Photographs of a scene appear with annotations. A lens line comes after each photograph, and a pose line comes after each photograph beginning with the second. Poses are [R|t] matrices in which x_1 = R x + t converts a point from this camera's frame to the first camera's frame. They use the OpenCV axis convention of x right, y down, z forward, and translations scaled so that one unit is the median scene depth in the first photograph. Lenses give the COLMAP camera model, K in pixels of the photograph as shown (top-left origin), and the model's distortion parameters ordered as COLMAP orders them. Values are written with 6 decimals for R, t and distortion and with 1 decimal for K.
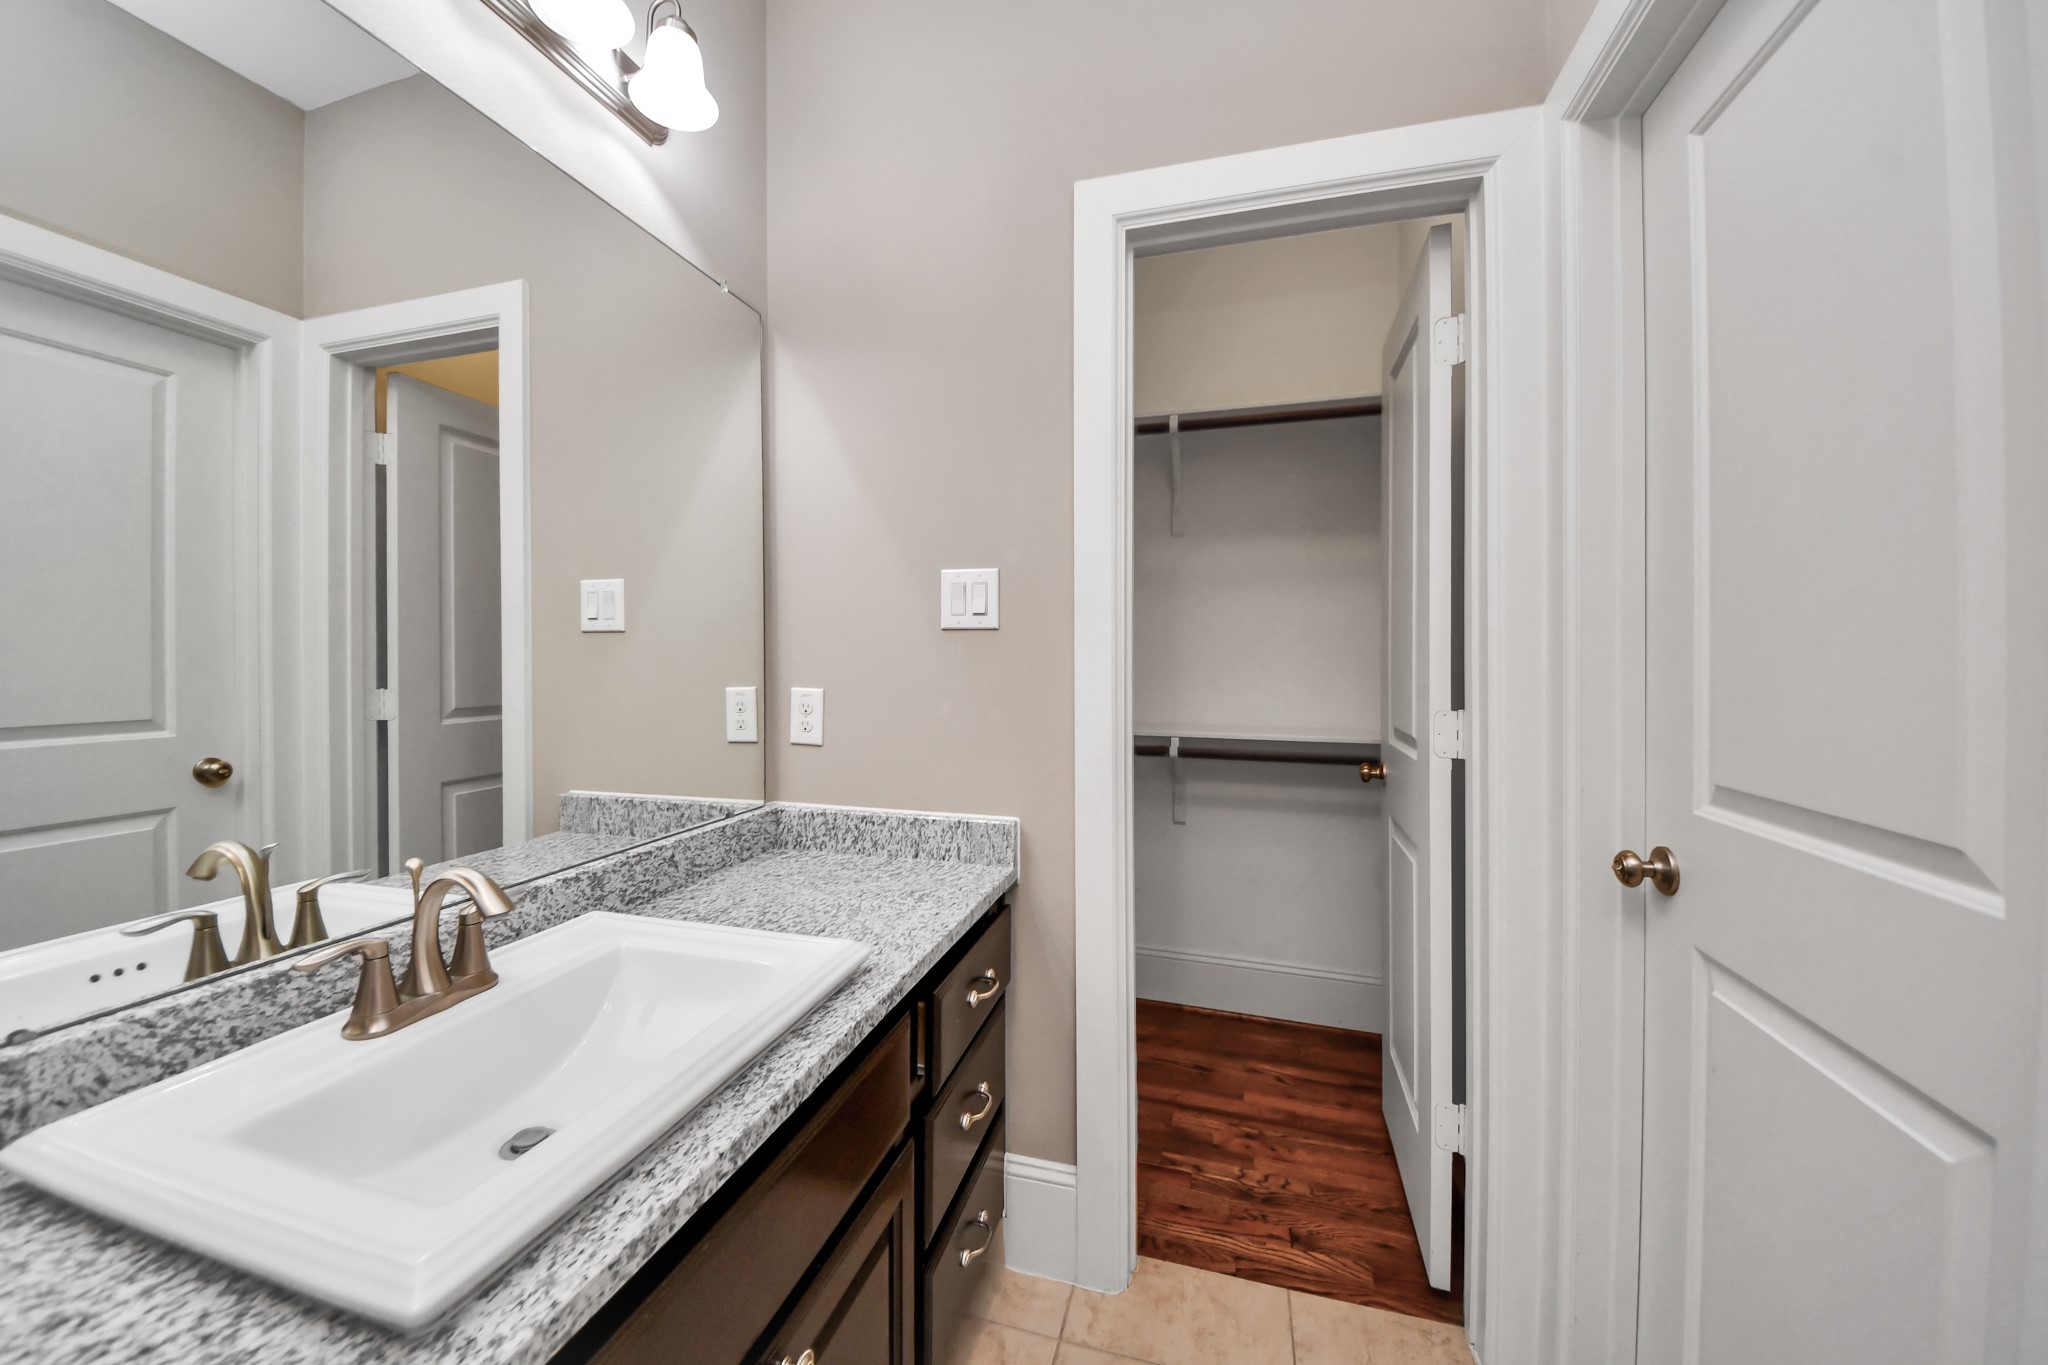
lens RADIAL K [[749.9, 0, 1014.0], [0, 749.9, 672.4], [0, 0, 1]] dist [0.014308, -0.006506]
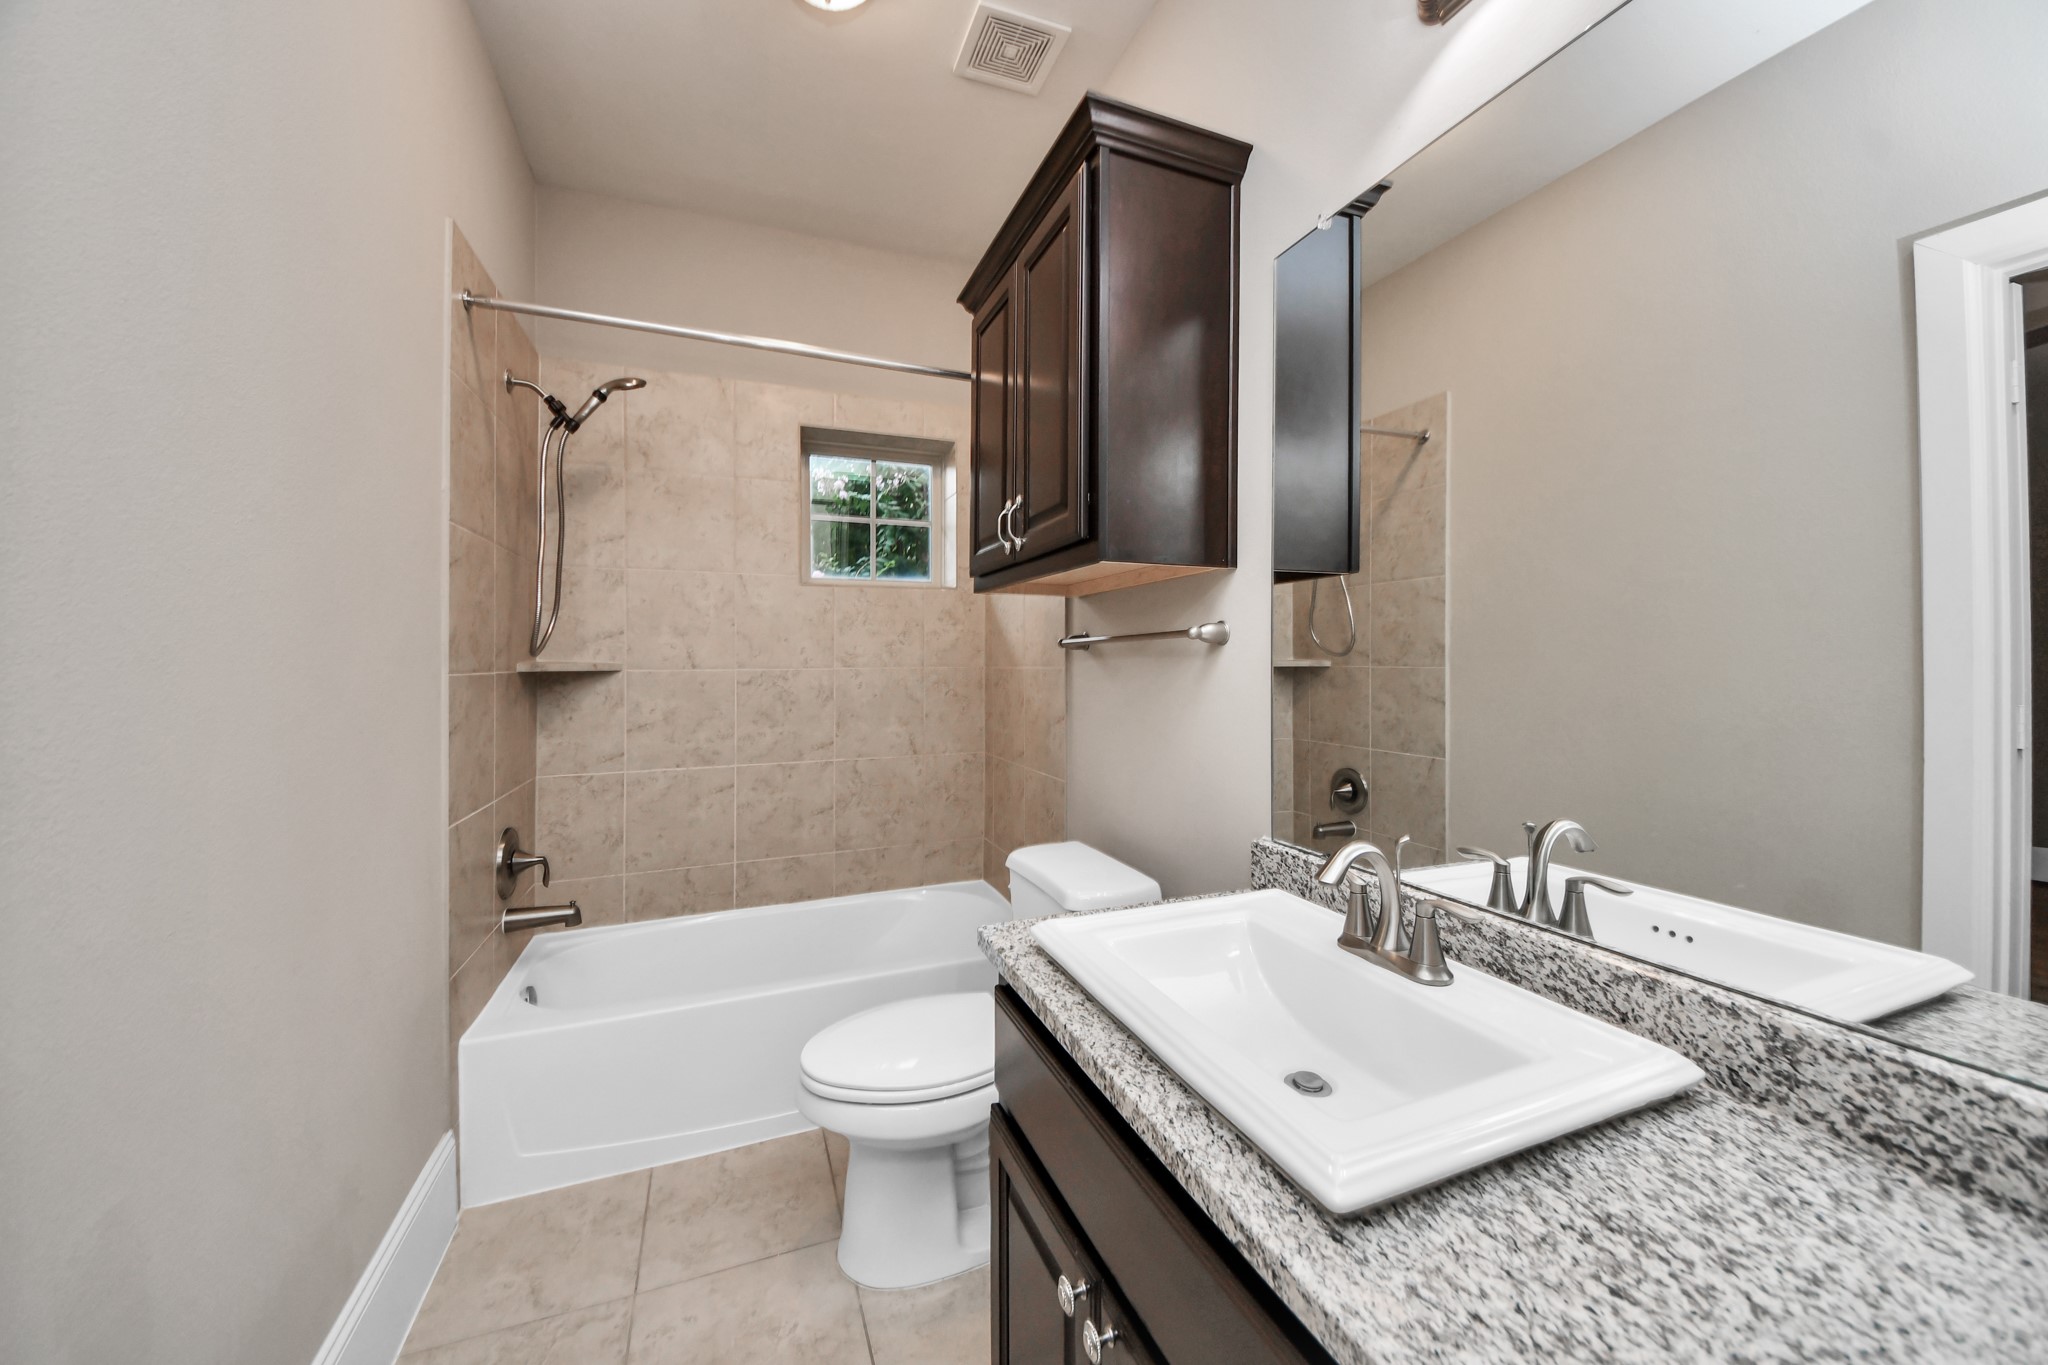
lens RADIAL K [[749.9, 0, 1019.0], [0, 749.9, 663.4], [0, 0, 1]] dist [0.014308, -0.006506]
pose [[-0.805586, -0.002755, -0.592472, 0.302312], [-0.005609, 0.999980, 0.002977, -0.019016], [0.592452, 0.005721, -0.805585, 1.239965]]
